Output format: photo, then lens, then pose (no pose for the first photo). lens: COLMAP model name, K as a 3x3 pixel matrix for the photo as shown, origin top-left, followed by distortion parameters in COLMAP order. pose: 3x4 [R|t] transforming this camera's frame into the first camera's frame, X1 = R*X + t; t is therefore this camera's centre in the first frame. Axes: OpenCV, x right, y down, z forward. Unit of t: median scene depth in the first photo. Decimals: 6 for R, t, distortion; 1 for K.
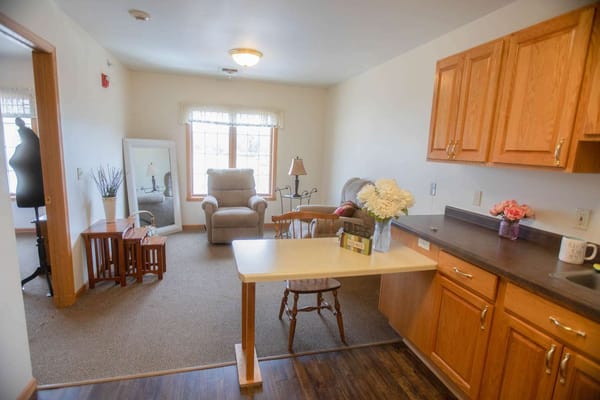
lens RADIAL K [[333.9, 0, 300.0], [0, 333.9, 200.0], [0, 0, 1]] dist [-0.000384, 0.001699]
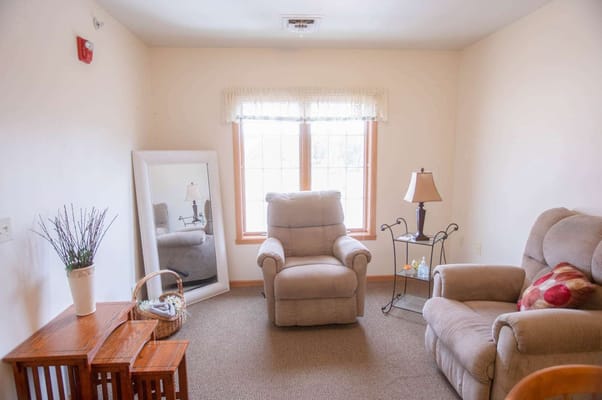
lens RADIAL K [[372.0, 0, 301.0], [0, 372.0, 200.0], [0, 0, 1]] dist [-0.005179, 0.000401]
pose [[0.982359, -0.023386, -0.185538, -0.086745], [0.018316, 0.999412, -0.028994, -0.059304], [0.186107, 0.025084, 0.982209, 0.334978]]
